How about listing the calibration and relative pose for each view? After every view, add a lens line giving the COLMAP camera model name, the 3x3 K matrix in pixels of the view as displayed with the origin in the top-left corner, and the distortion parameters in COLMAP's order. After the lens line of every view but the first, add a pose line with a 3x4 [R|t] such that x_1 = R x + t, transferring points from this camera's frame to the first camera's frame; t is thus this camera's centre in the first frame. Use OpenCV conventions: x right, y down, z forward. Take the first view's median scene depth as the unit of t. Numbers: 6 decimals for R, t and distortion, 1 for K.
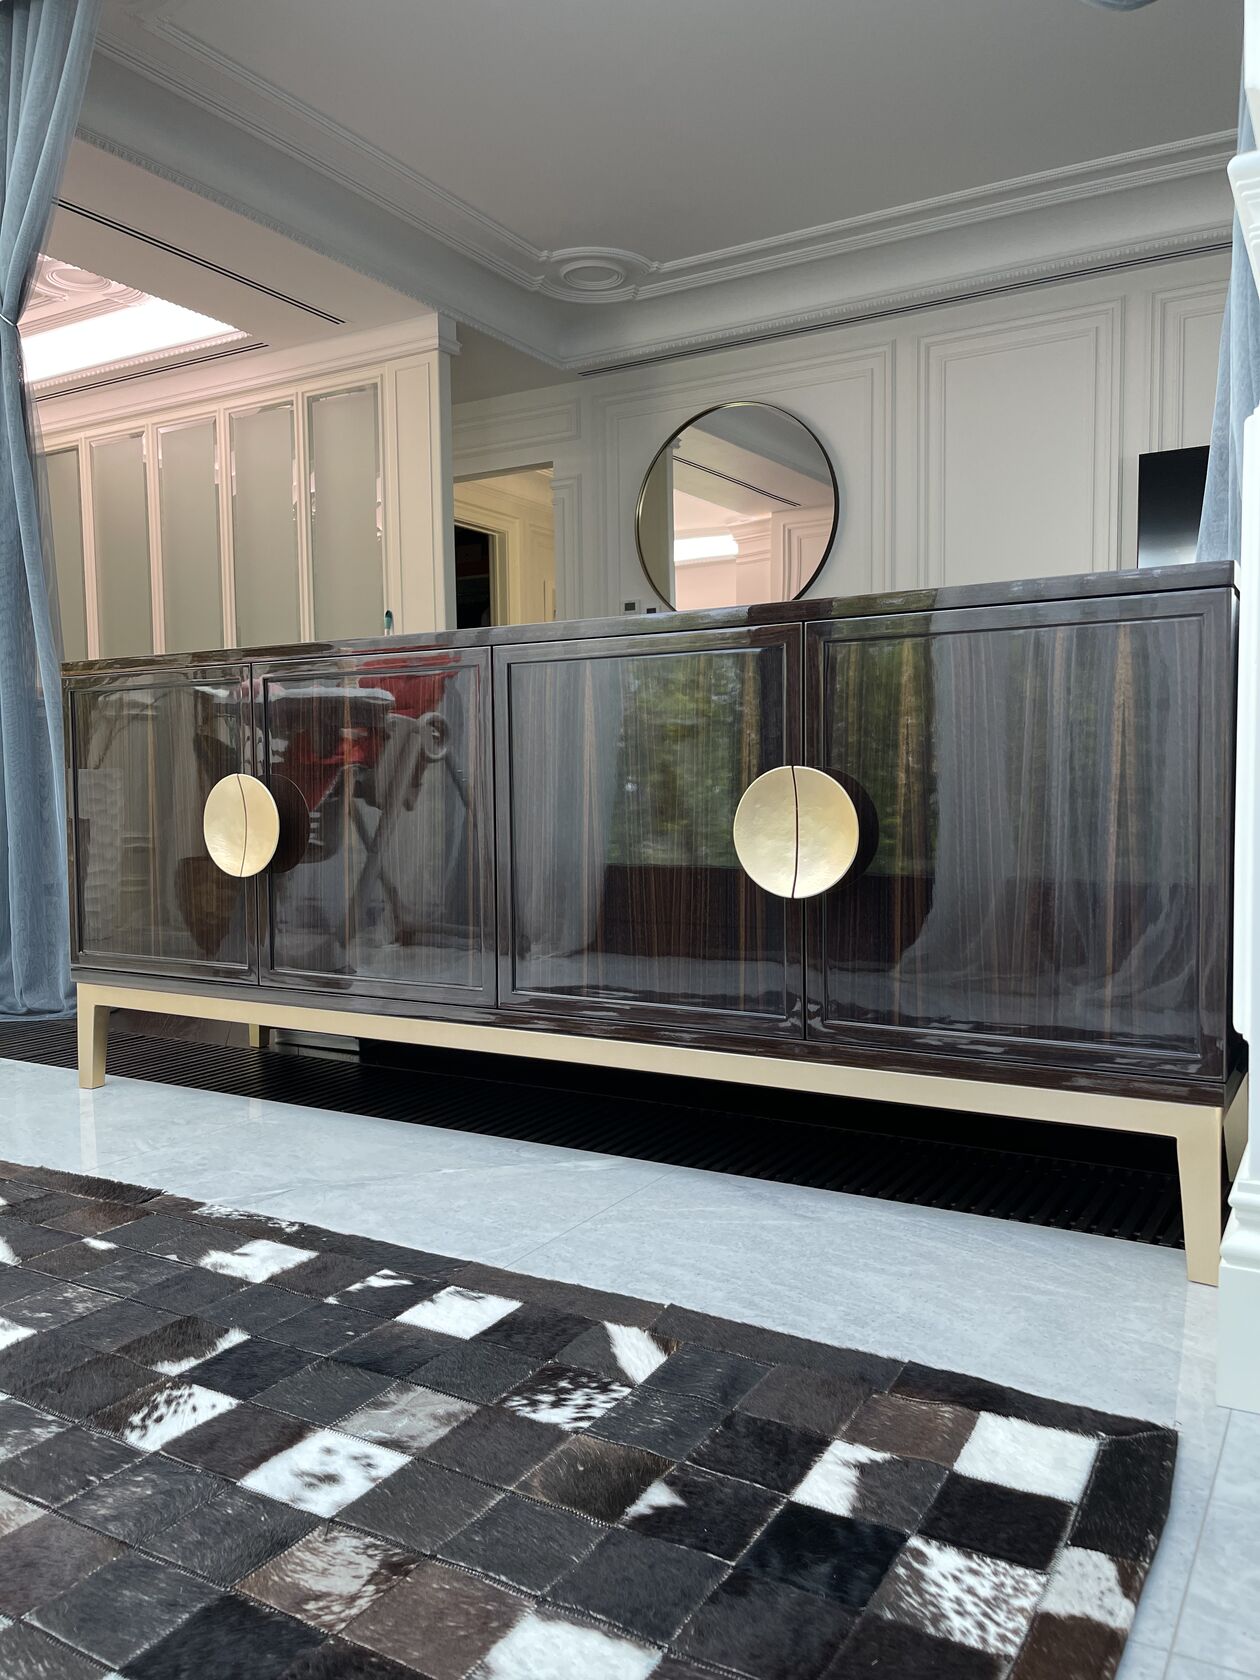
lens RADIAL K [[1268.4, 0, 638.4], [0, 1268.4, 850.9], [0, 0, 1]] dist [0.025993, -0.062650]
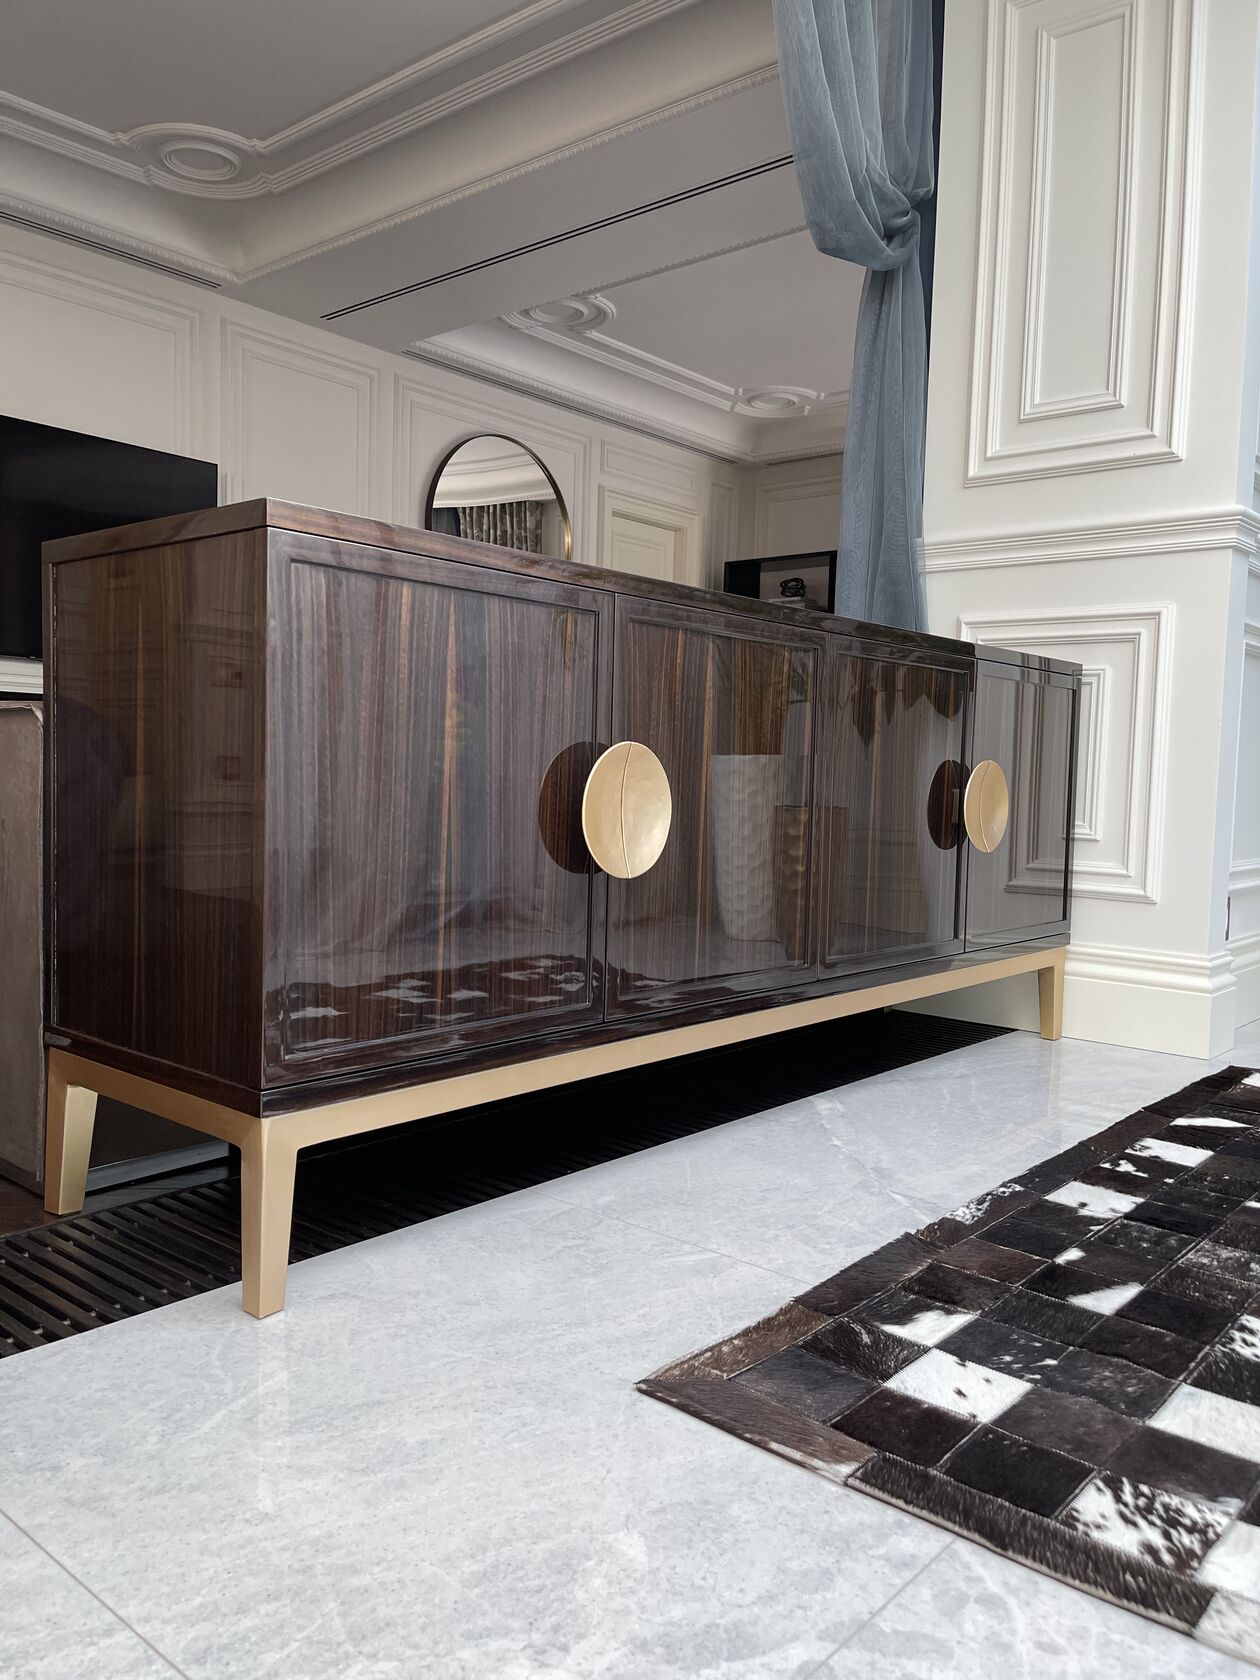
lens RADIAL K [[1268.4, 0, 637.5], [0, 1268.4, 837.0], [0, 0, 1]] dist [0.025993, -0.062650]
pose [[0.180983, -0.032541, 0.982948, -1.689456], [0.027656, 0.999226, 0.027987, -0.040914], [-0.983097, 0.022119, 0.181742, 1.380586]]
